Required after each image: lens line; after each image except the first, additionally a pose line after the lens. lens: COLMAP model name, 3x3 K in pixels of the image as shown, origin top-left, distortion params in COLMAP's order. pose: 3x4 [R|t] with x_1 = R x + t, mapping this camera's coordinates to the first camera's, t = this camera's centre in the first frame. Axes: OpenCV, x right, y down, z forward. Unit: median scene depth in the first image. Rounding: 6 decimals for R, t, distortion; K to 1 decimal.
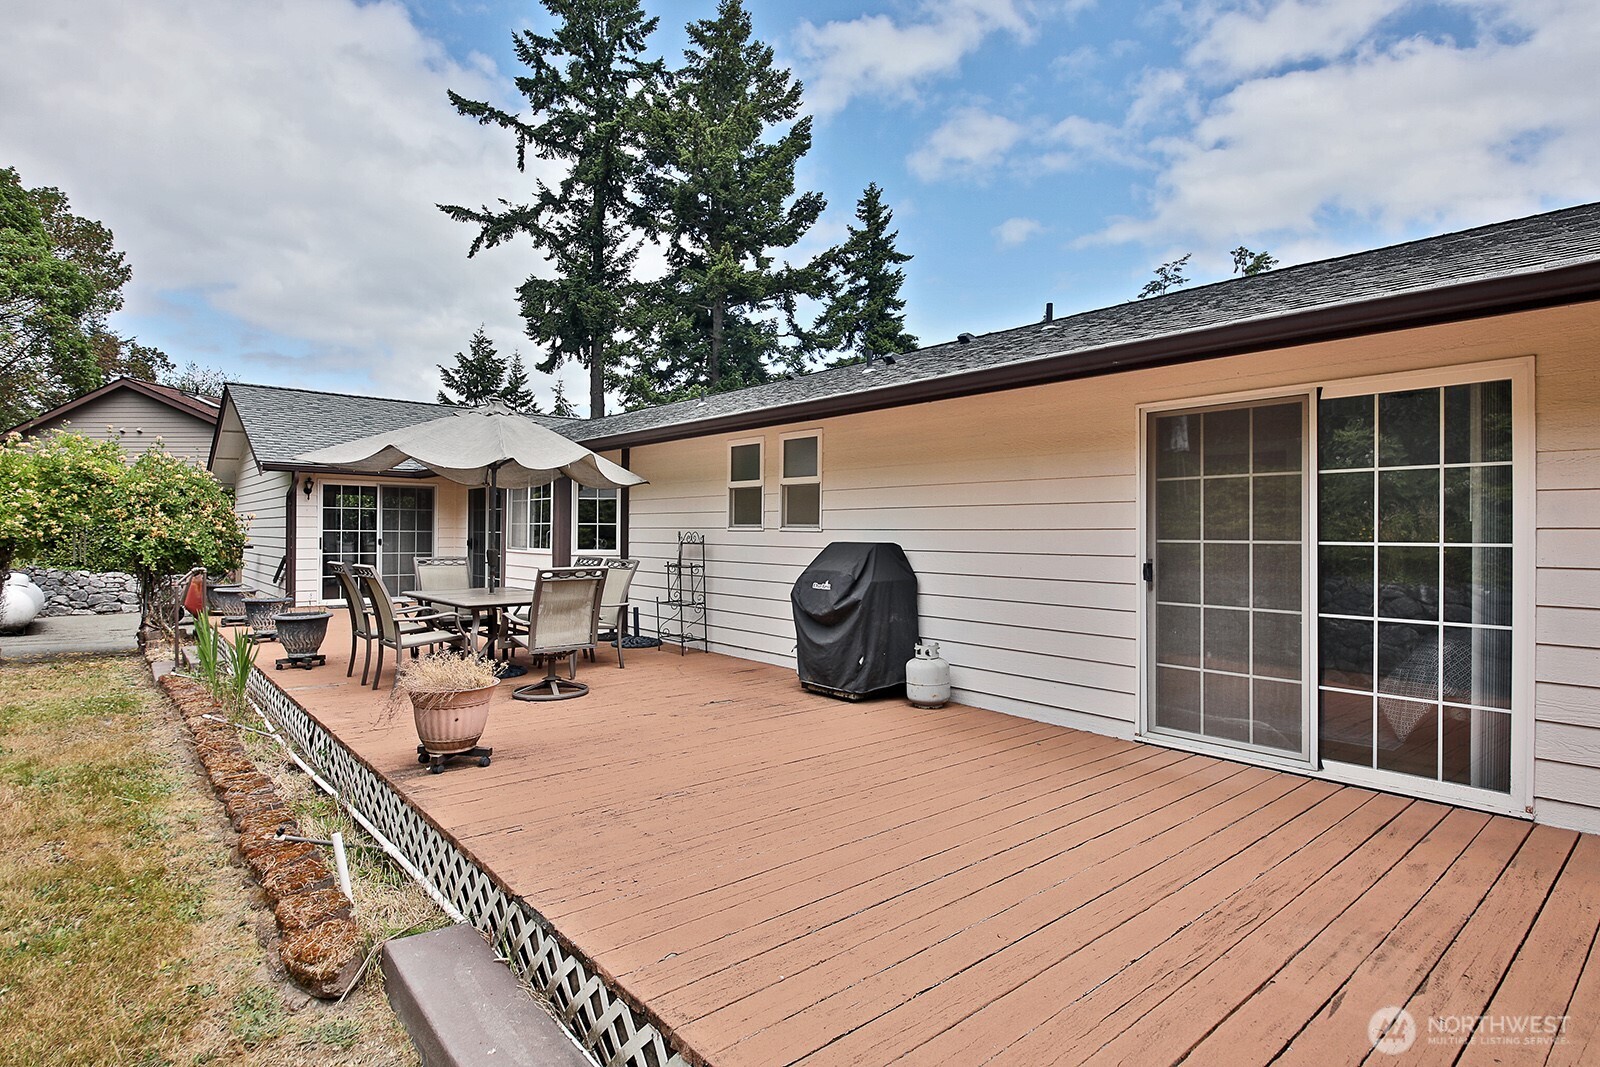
lens RADIAL K [[818.2, 0, 814.6], [0, 818.2, 527.1], [0, 0, 1]] dist [0.002550, -0.008056]
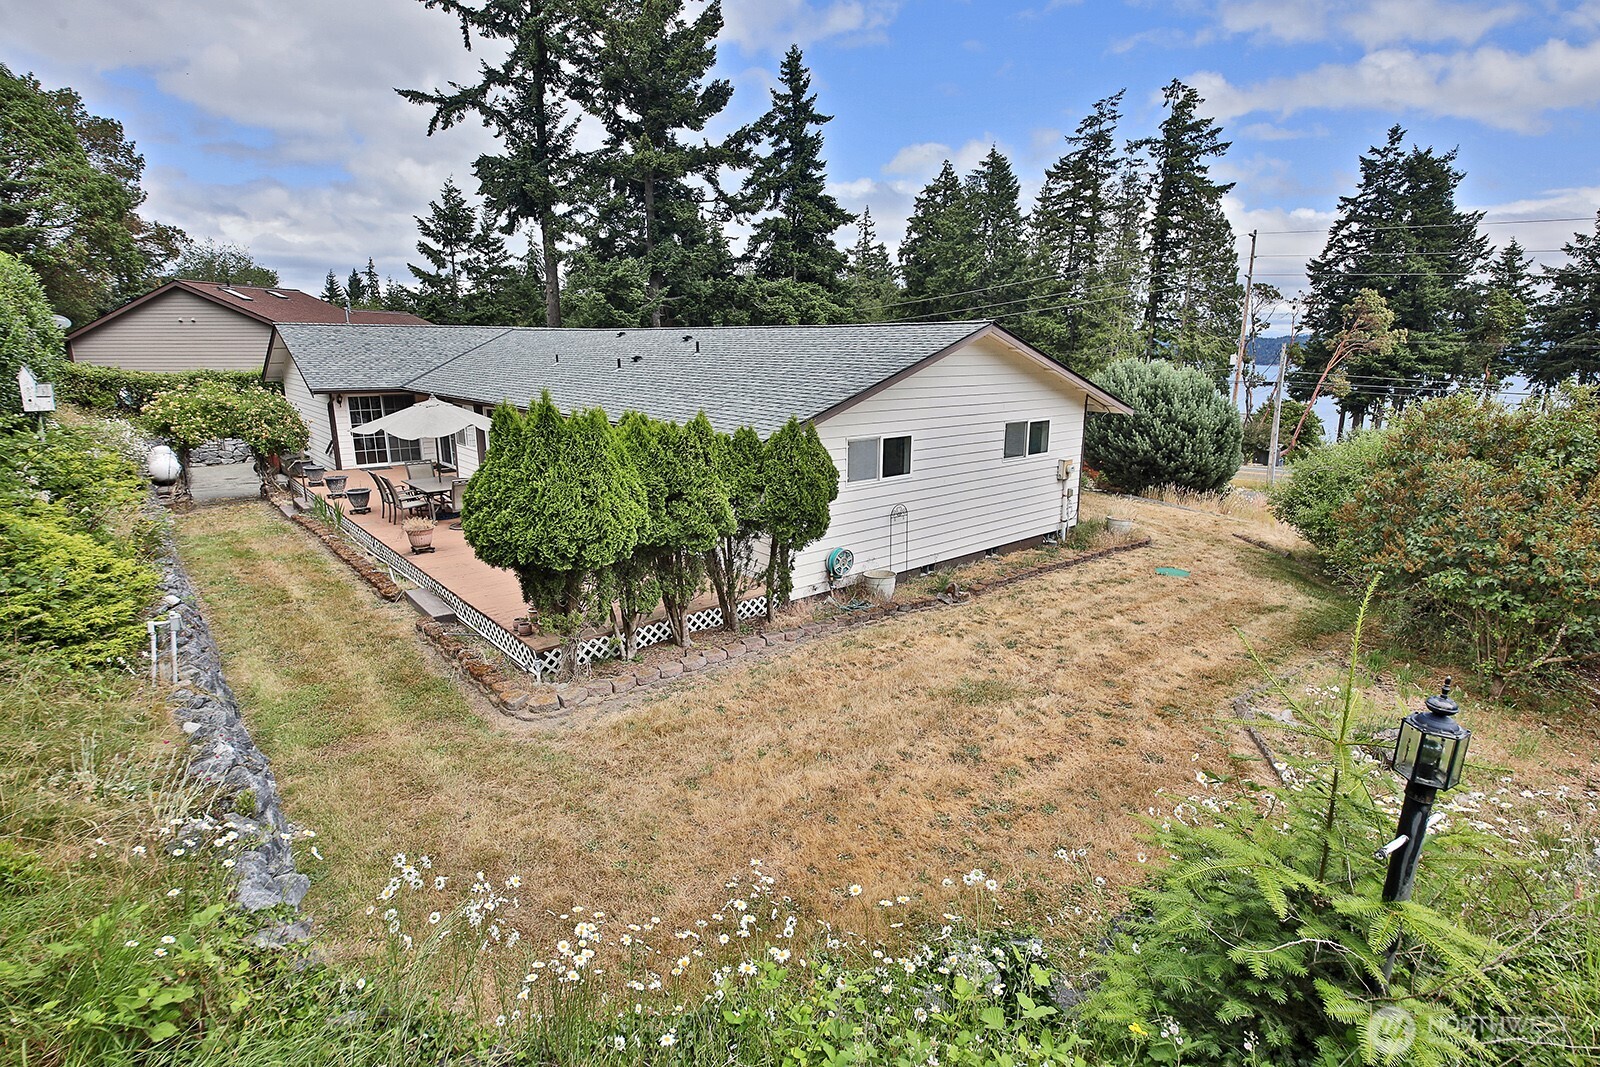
lens RADIAL K [[818.2, 0, 808.2], [0, 818.2, 534.5], [0, 0, 1]] dist [0.002550, -0.008056]
pose [[0.999881, 0.000029, -0.015401, 0.121918], [0.003628, 0.971412, 0.237373, -0.057758], [0.014968, -0.237401, 0.971296, -0.225715]]
